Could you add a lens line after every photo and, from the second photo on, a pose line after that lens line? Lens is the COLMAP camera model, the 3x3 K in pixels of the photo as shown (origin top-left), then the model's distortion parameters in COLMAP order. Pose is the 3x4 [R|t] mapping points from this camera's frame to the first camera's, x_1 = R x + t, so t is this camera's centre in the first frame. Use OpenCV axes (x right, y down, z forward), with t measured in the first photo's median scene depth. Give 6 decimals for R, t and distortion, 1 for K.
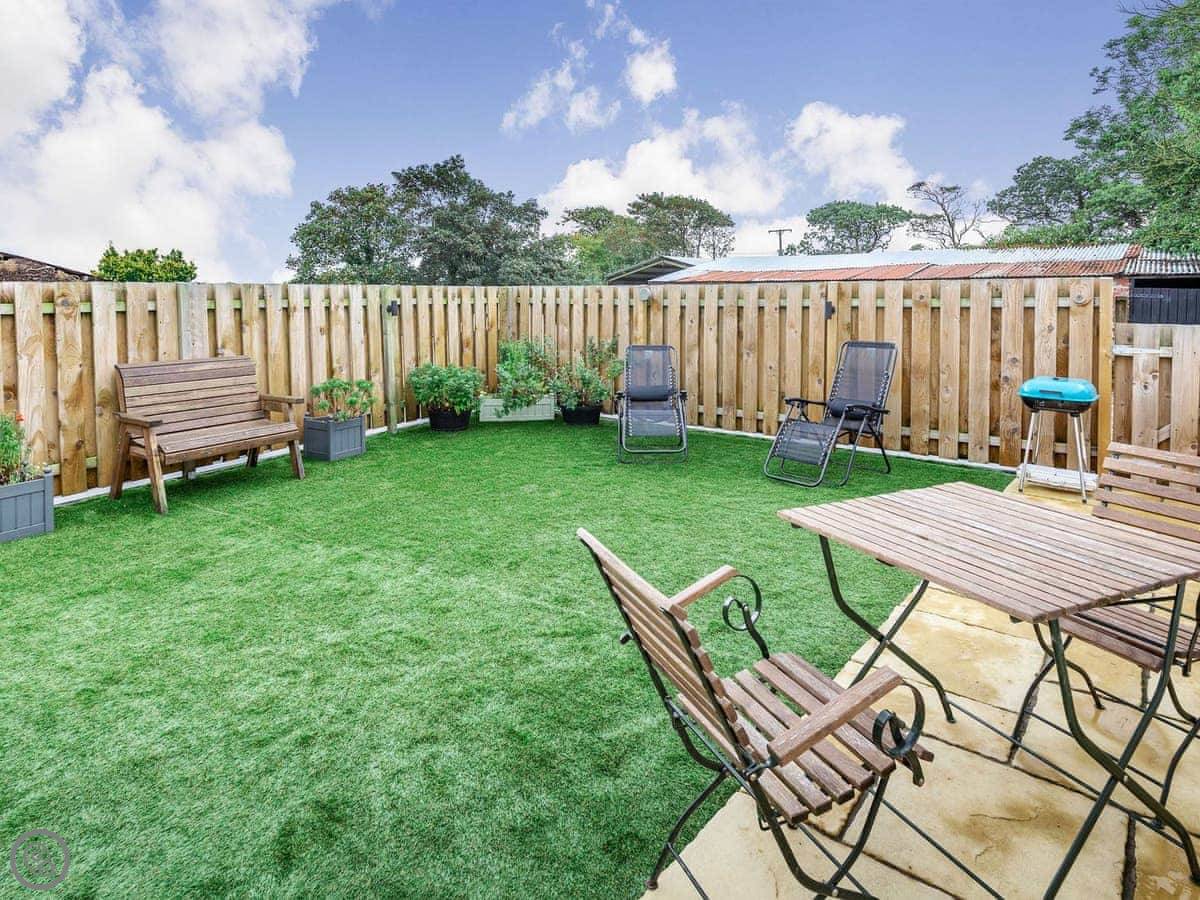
lens RADIAL K [[1349.6, 0, 600.0], [0, 1349.6, 450.0], [0, 0, 1]] dist [-0.008774, -0.013860]
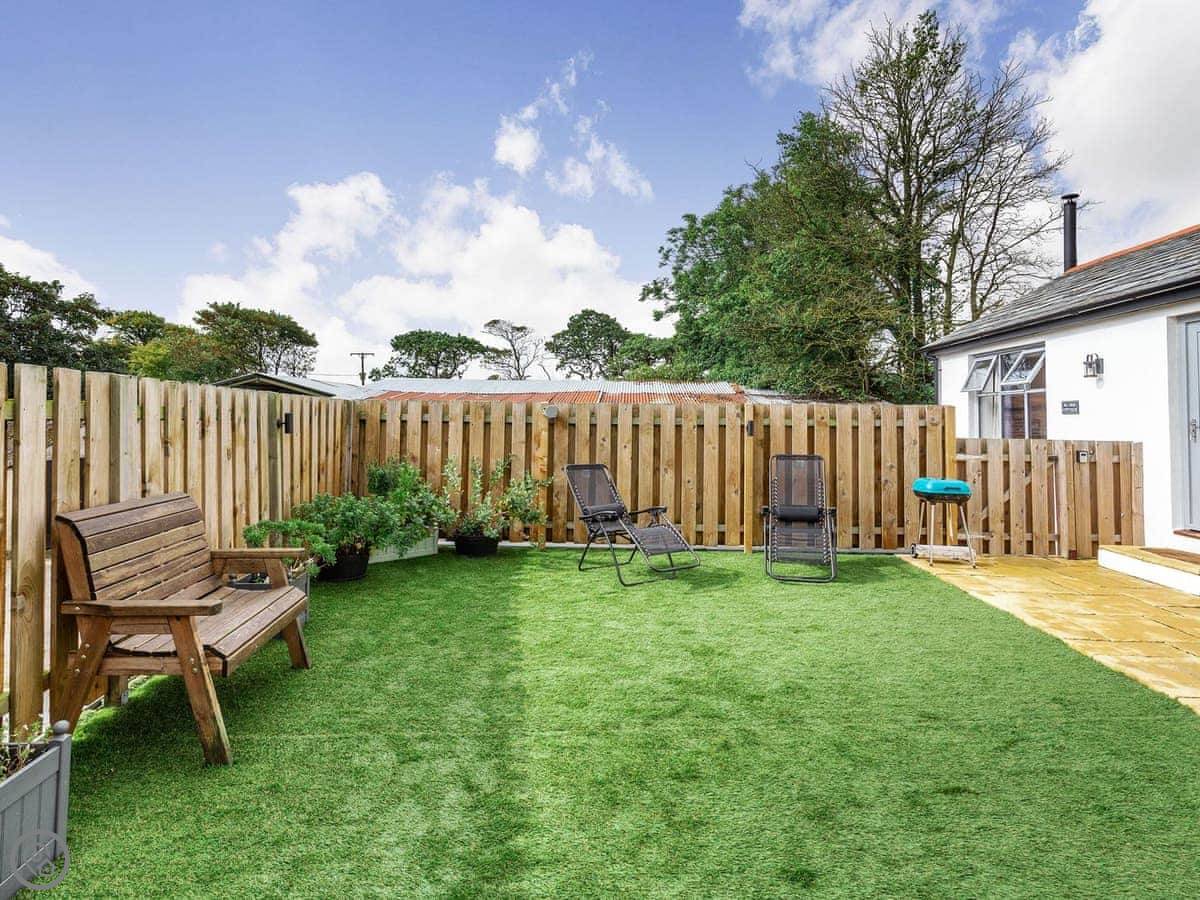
lens RADIAL K [[1114.0, 0, 600.2], [0, 1114.0, 428.3], [0, 0, 1]] dist [-0.064741, -0.013495]
pose [[0.503903, 0.011396, 0.863685, -0.604657], [0.092705, 0.993424, -0.067195, -0.045599], [-0.858771, 0.113928, 0.499533, 0.554741]]
